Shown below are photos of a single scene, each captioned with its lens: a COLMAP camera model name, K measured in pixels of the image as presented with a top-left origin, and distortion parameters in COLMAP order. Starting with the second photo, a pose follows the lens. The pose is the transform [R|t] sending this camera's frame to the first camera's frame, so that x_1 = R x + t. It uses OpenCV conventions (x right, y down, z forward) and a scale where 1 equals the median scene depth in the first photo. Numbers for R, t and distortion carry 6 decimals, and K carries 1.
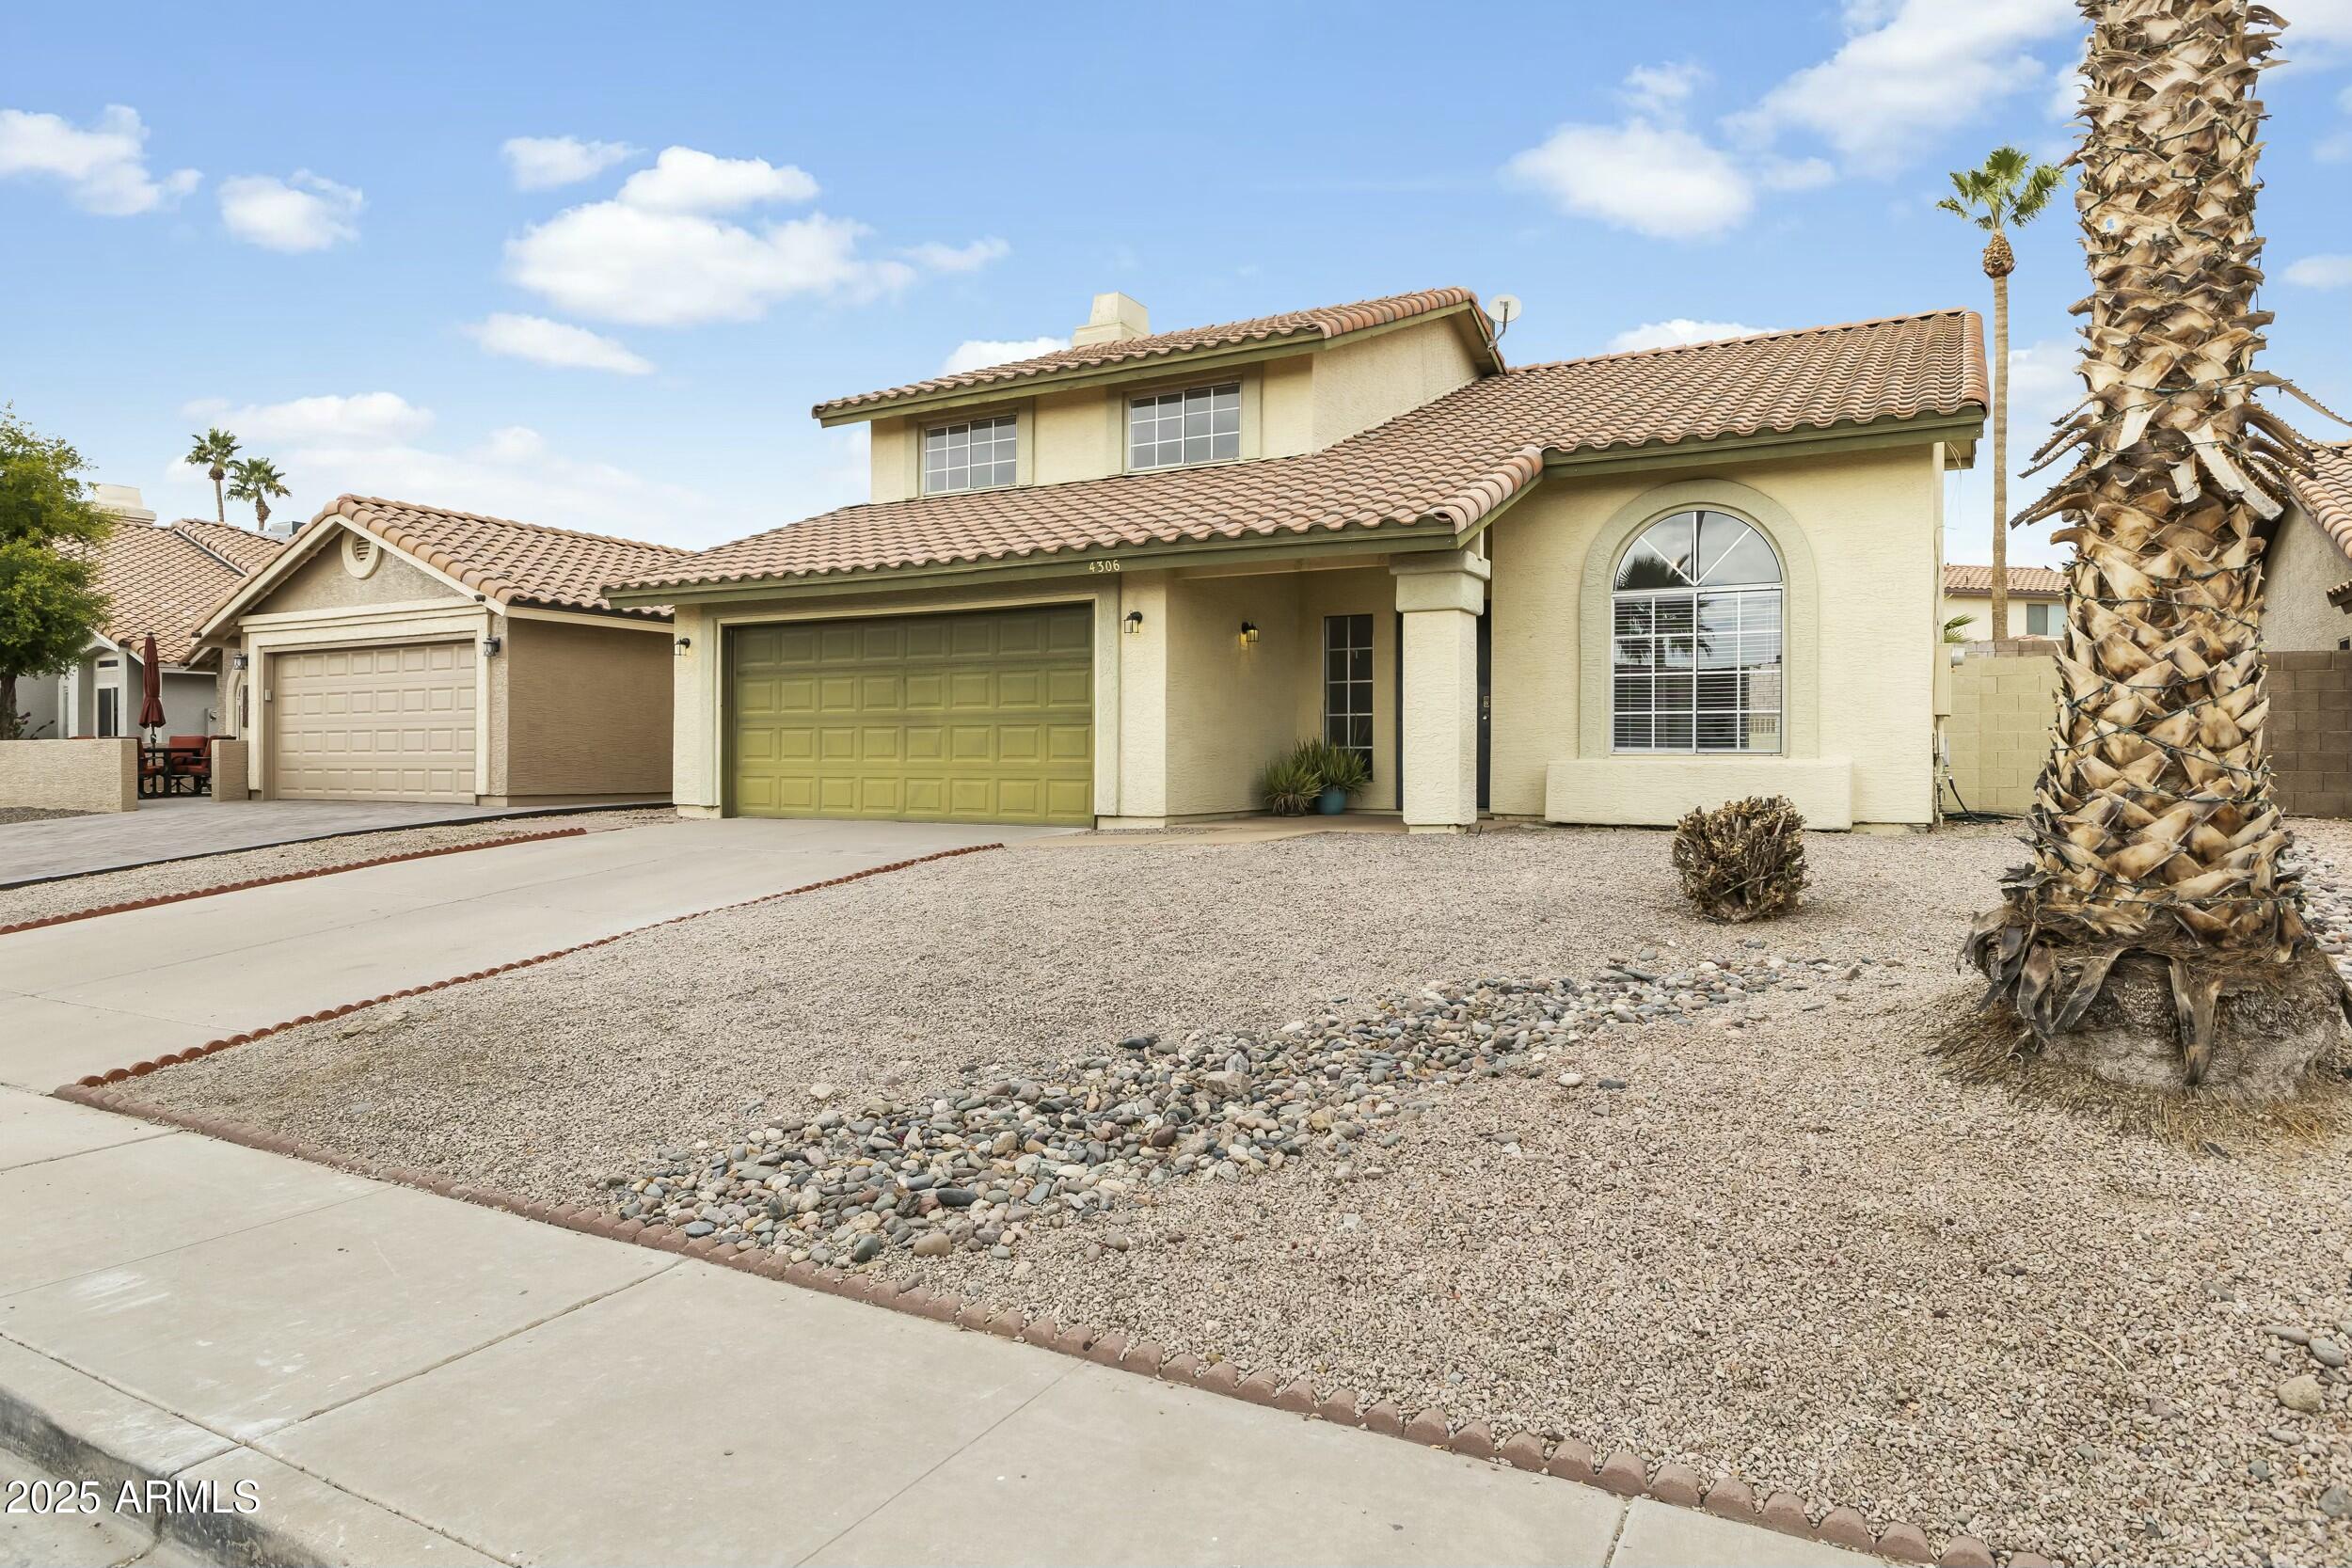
lens RADIAL K [[1427.8, 0, 1170.7], [0, 1427.8, 779.7], [0, 0, 1]] dist [0.003608, -0.007925]
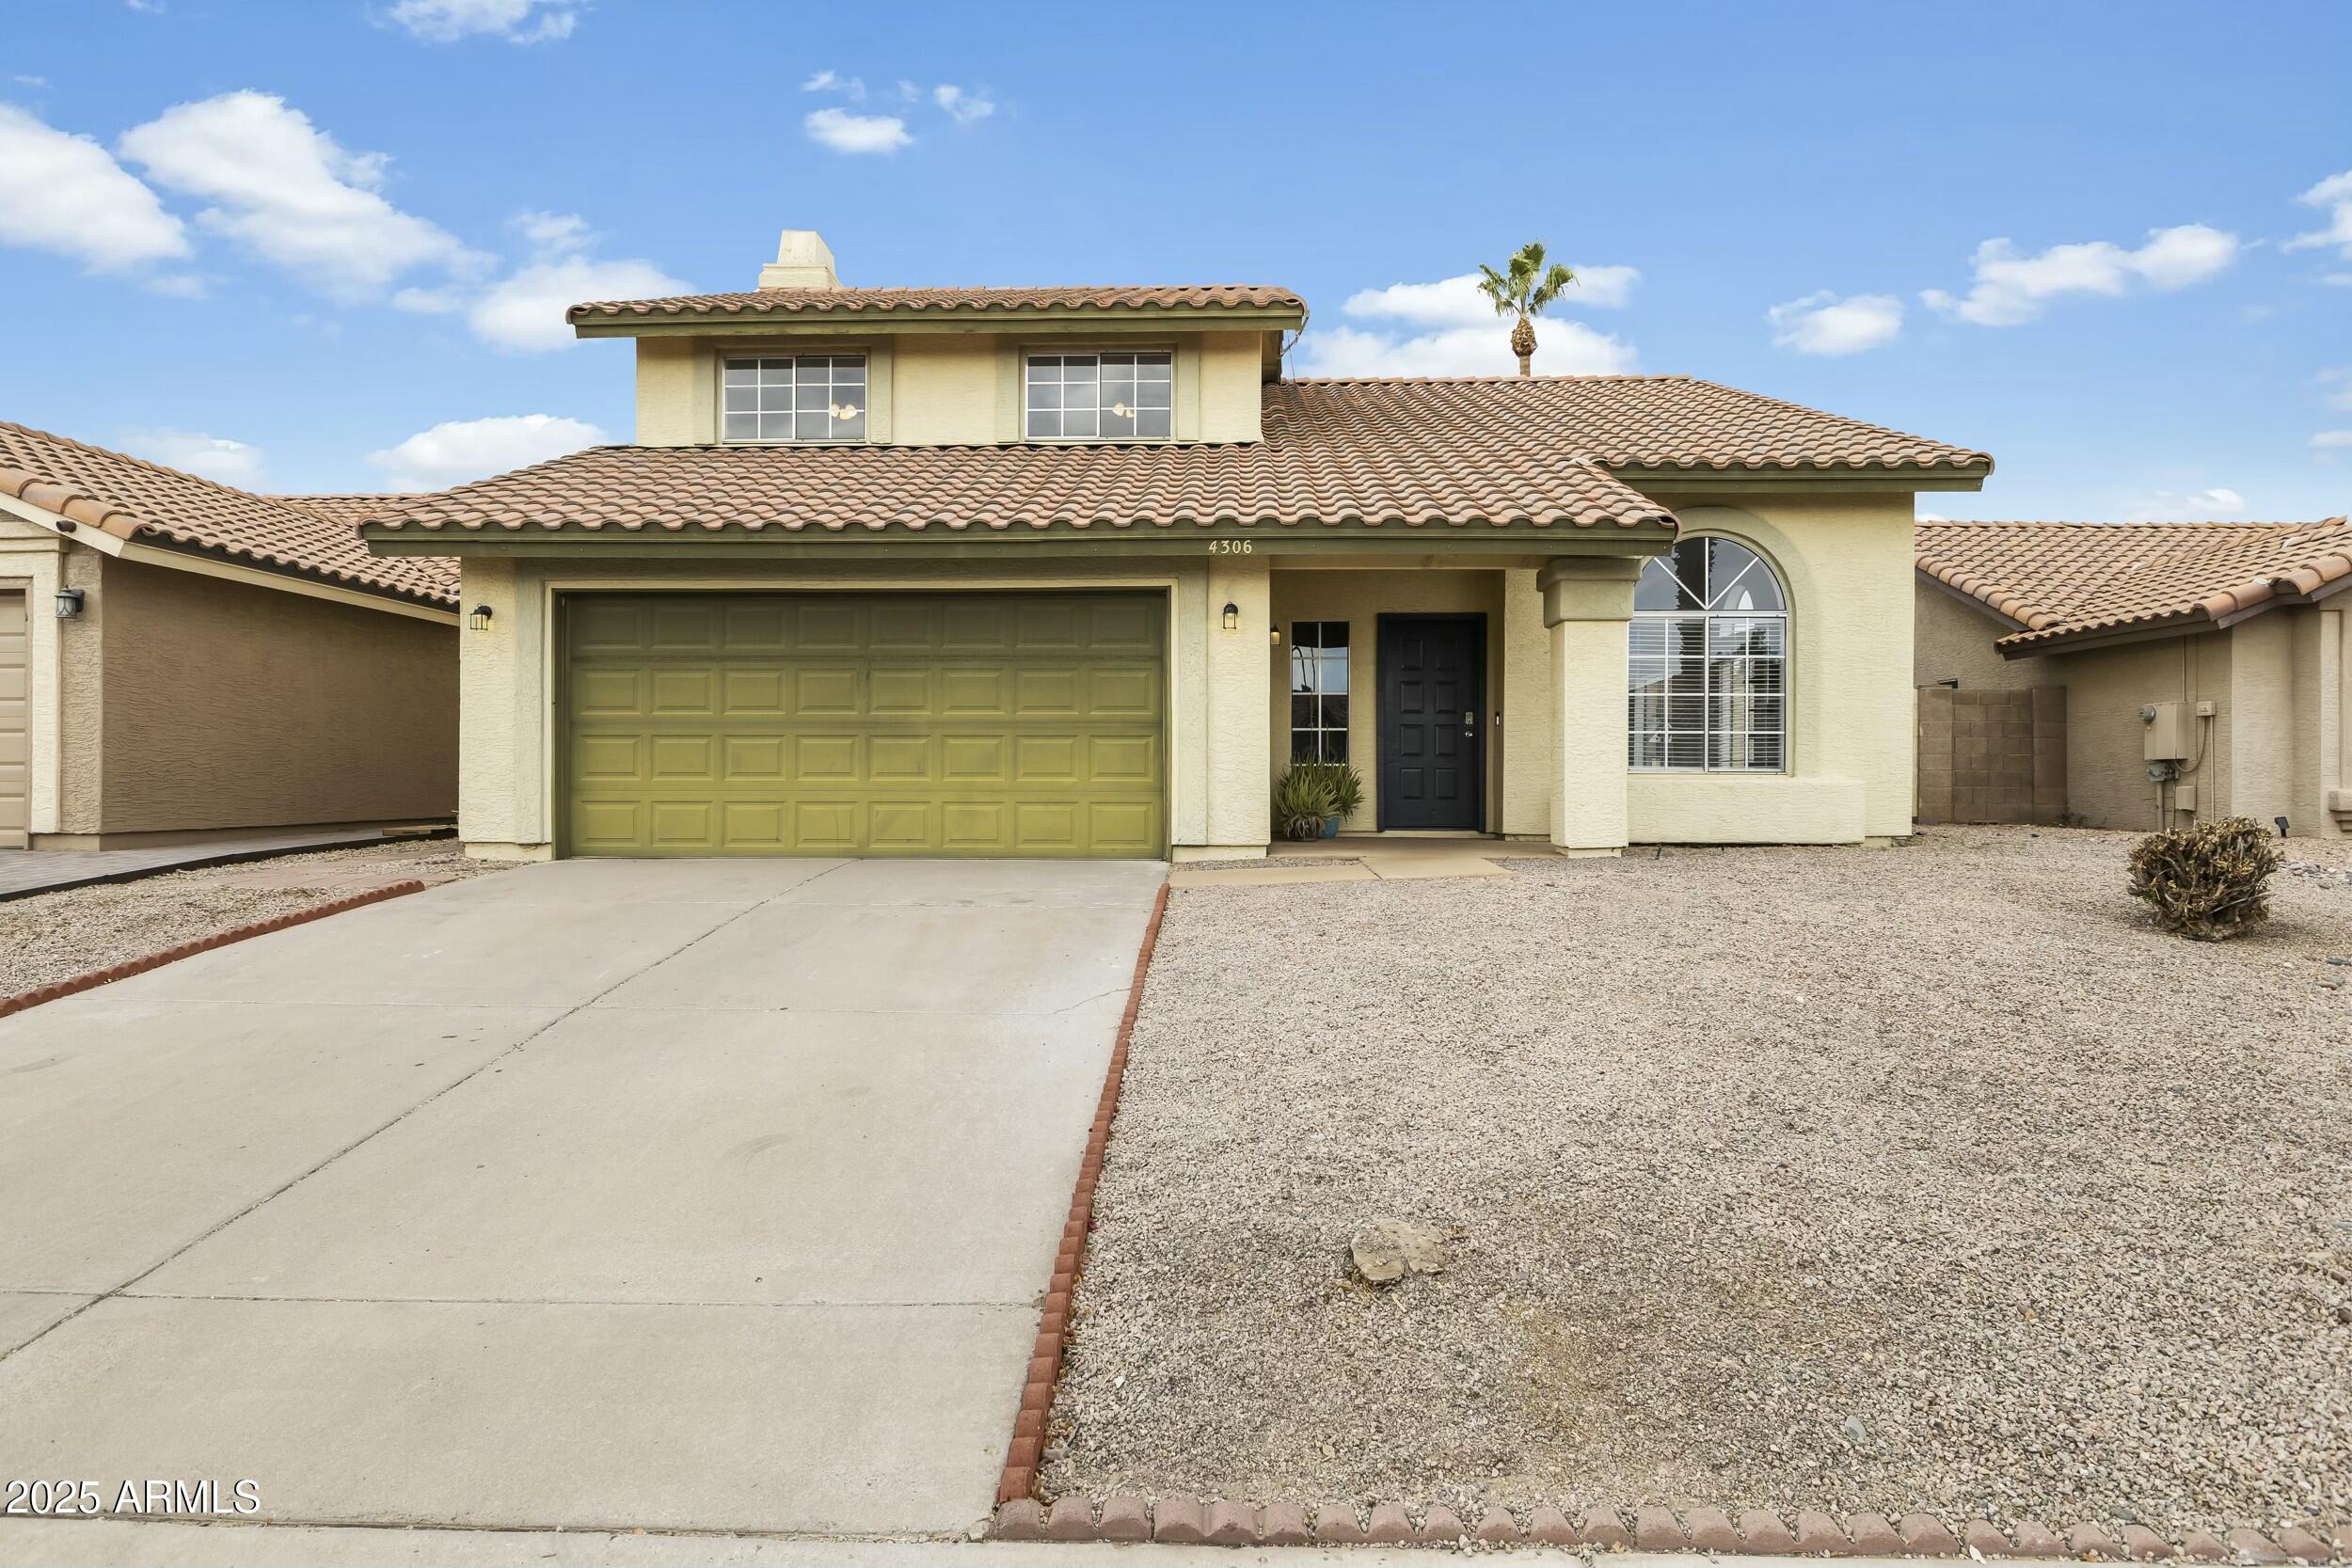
lens RADIAL K [[1427.8, 0, 1179.7], [0, 1427.8, 781.0], [0, 0, 1]] dist [0.003608, -0.007925]
pose [[0.885365, -0.001651, 0.464893, -0.370604], [0.006016, 0.999951, -0.007907, -0.005112], [-0.464857, 0.009798, 0.885331, 0.220341]]
